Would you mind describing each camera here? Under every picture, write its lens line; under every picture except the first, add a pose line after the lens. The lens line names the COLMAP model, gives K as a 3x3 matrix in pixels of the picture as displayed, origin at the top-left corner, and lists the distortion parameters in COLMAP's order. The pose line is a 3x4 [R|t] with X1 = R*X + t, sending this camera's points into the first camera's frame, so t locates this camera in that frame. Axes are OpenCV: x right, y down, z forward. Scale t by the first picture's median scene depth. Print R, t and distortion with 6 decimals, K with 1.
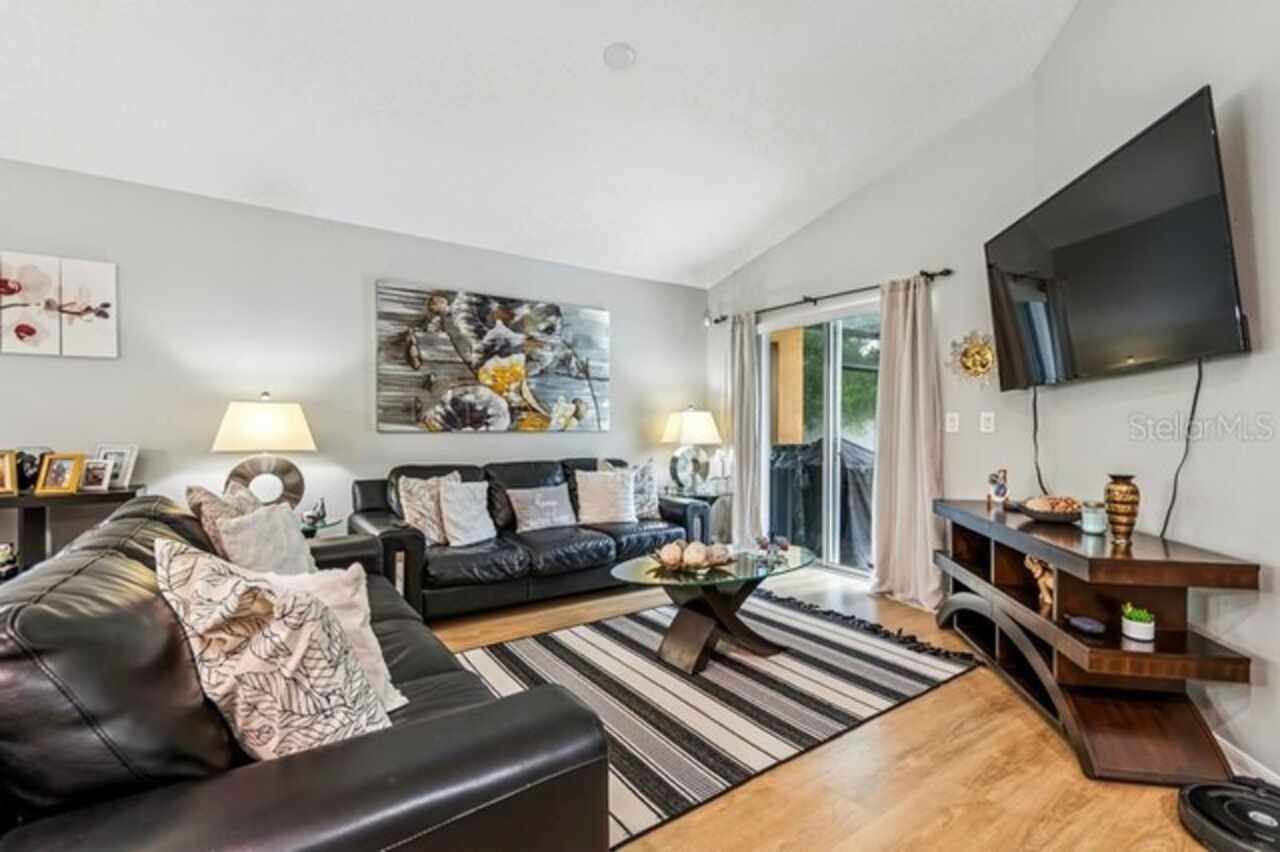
lens RADIAL K [[566.1, 0, 632.9], [0, 566.1, 419.7], [0, 0, 1]] dist [-0.010418, -0.004245]
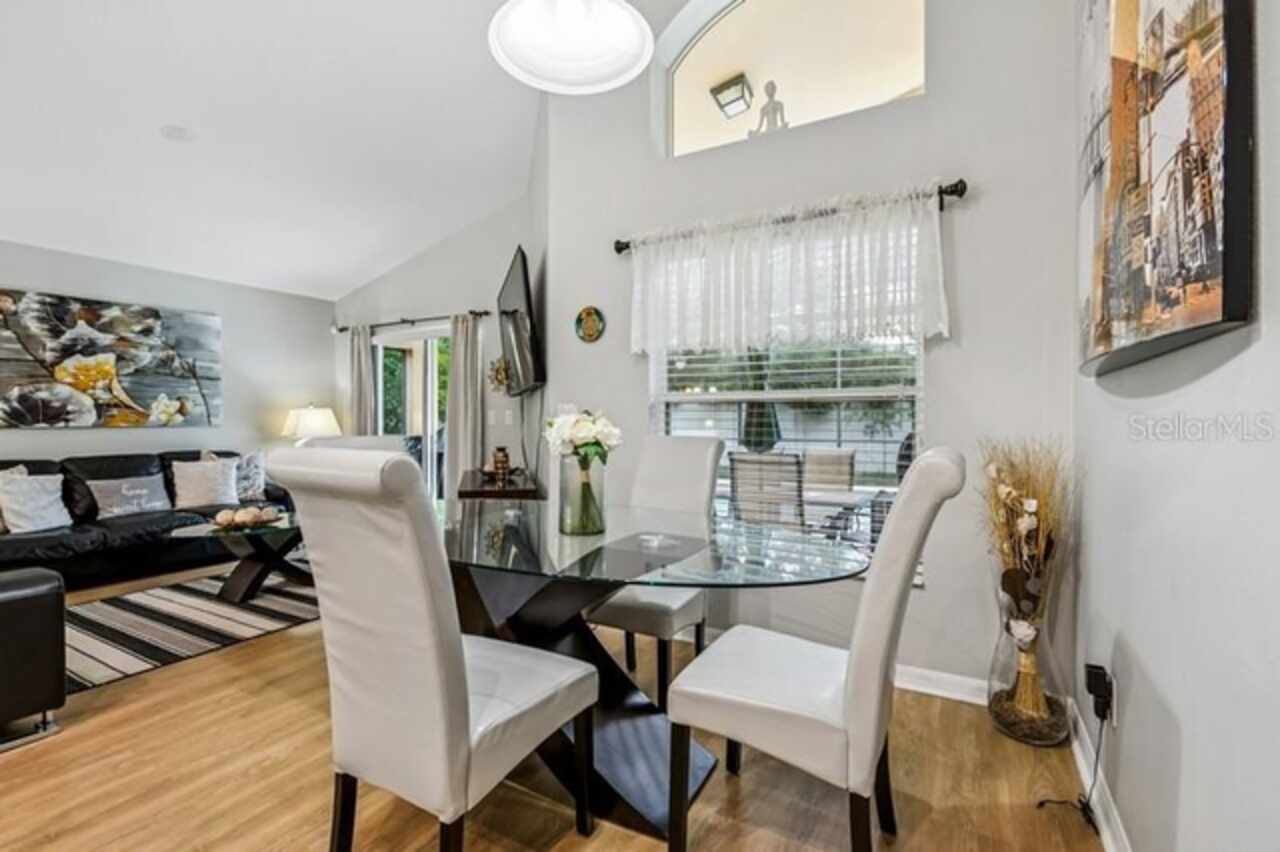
lens RADIAL K [[566.1, 0, 647.7], [0, 566.1, 419.7], [0, 0, 1]] dist [-0.010418, -0.004245]
pose [[0.886064, -0.004743, 0.463538, 0.214137], [-0.000070, 0.999946, 0.010364, -0.003785], [-0.463562, -0.009215, 0.886016, -0.401499]]
